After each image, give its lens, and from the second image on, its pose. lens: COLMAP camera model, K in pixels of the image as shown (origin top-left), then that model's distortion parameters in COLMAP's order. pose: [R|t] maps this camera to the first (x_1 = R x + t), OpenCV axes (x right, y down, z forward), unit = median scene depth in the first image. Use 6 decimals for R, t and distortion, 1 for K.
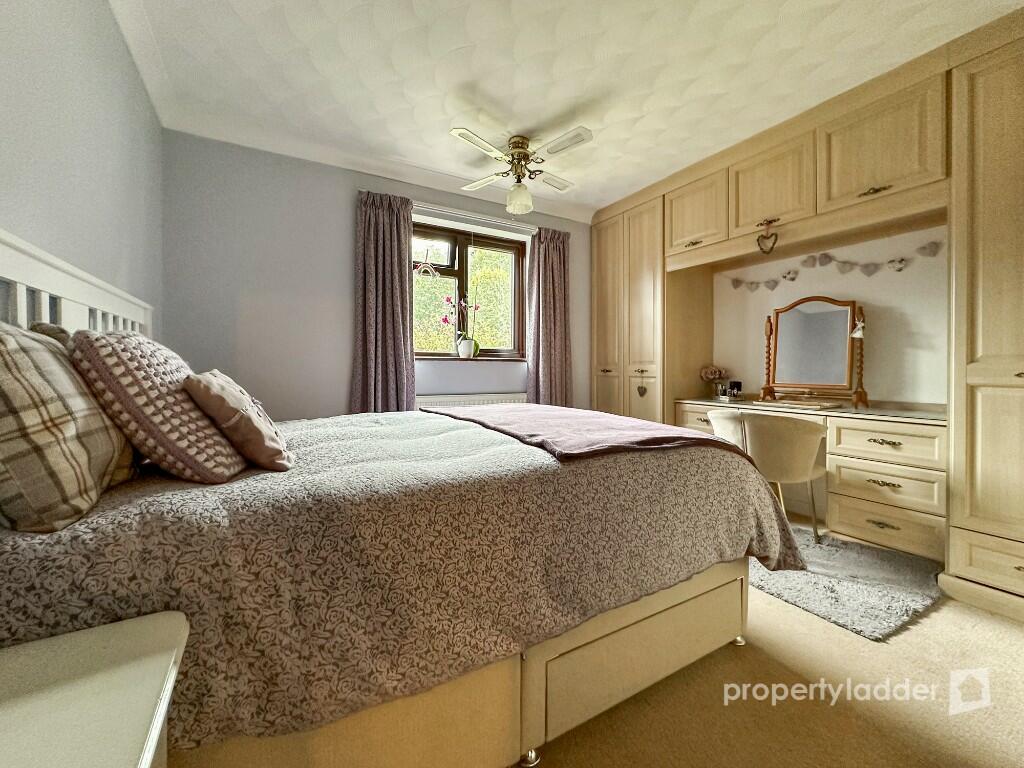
lens RADIAL K [[415.4, 0, 510.3], [0, 415.4, 380.3], [0, 0, 1]] dist [-0.000895, 0.000491]
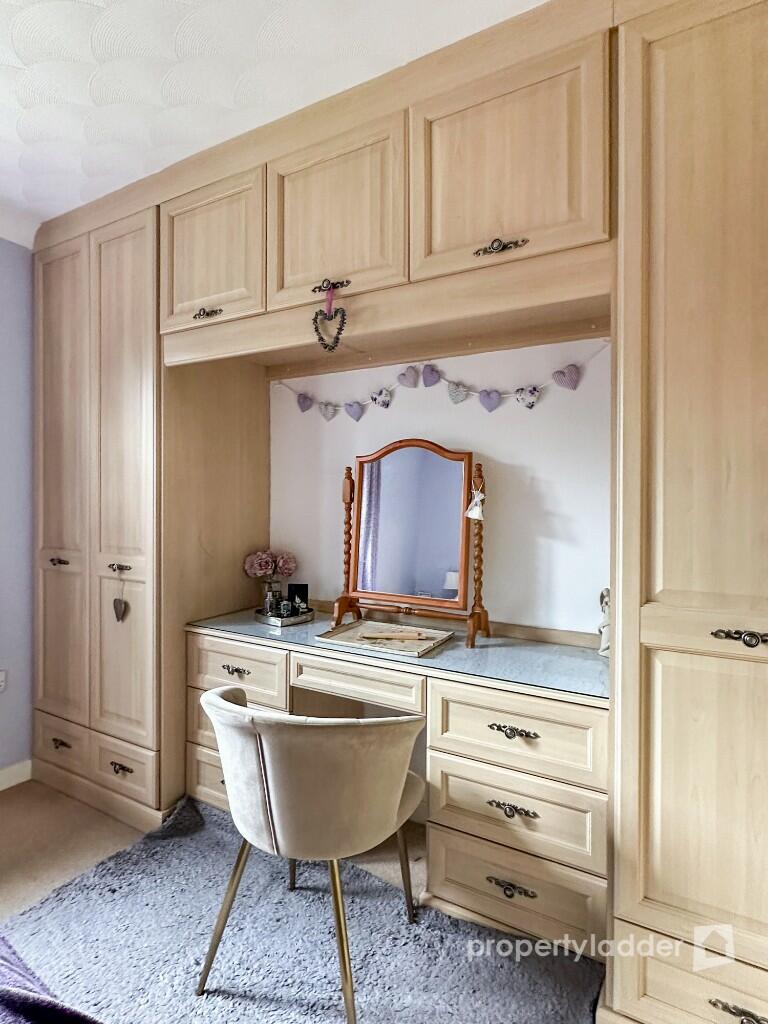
lens RADIAL K [[545.3, 0, 349.6], [0, 545.3, 510.9], [0, 0, 1]] dist [0.001443, -0.000950]
pose [[0.894295, -0.001839, 0.447474, 0.344167], [-0.000059, 0.999991, 0.004227, -0.114664], [-0.447478, -0.003806, 0.894287, 0.403445]]
